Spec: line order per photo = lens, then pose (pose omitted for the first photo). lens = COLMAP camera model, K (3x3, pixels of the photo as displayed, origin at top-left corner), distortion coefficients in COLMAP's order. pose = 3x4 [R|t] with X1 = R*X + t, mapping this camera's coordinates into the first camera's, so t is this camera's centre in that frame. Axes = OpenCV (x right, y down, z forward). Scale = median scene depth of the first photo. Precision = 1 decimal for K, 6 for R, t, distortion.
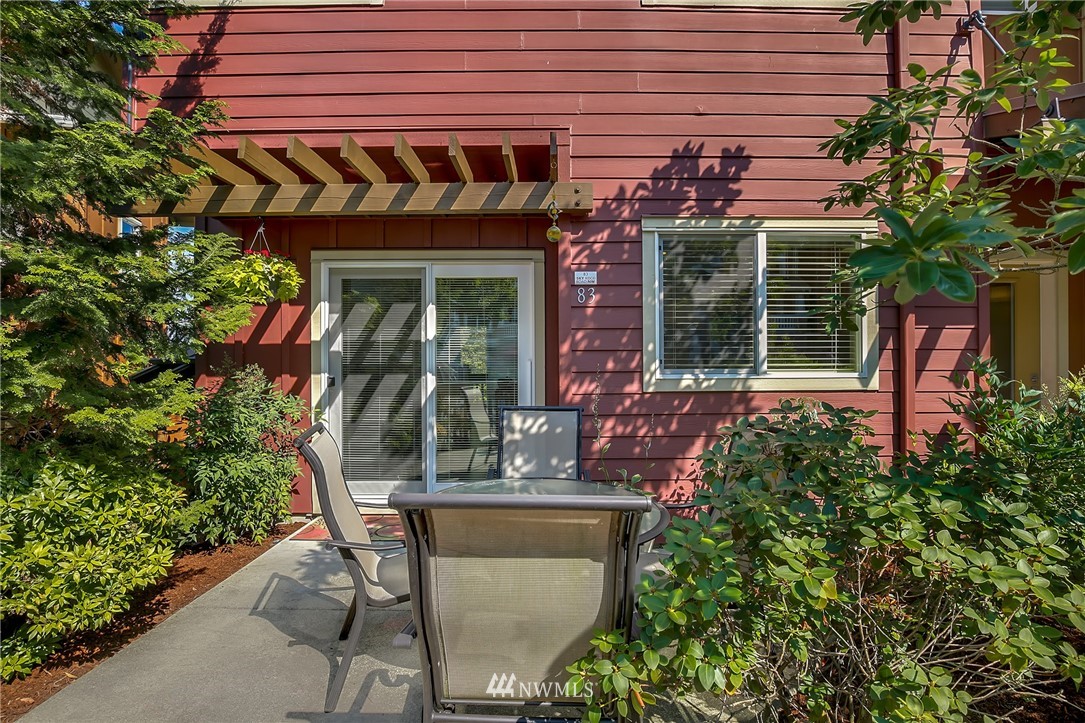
lens RADIAL K [[514.2, 0, 536.6], [0, 514.2, 359.8], [0, 0, 1]] dist [-0.027948, 0.001606]
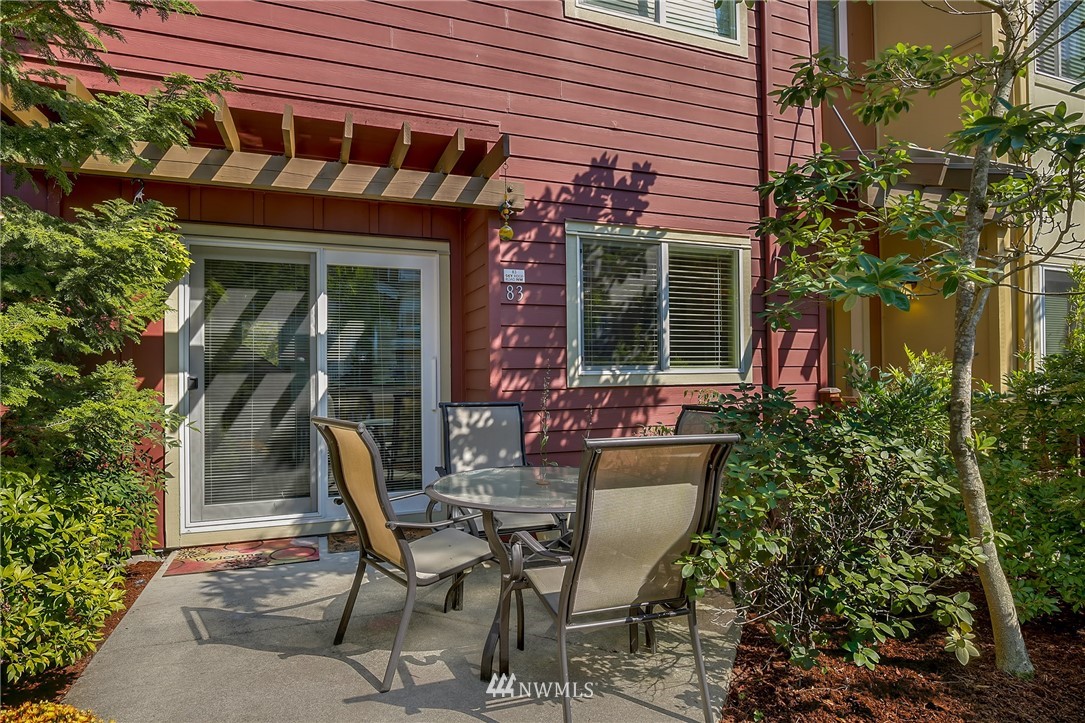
lens RADIAL K [[603.7, 0, 546.7], [0, 603.7, 361.4], [0, 0, 1]] dist [-0.026072, -0.000332]
pose [[0.934229, 0.002592, 0.356665, -0.268684], [-0.000147, 0.999976, -0.006882, 0.018955], [-0.356674, 0.006377, 0.934207, -0.134167]]
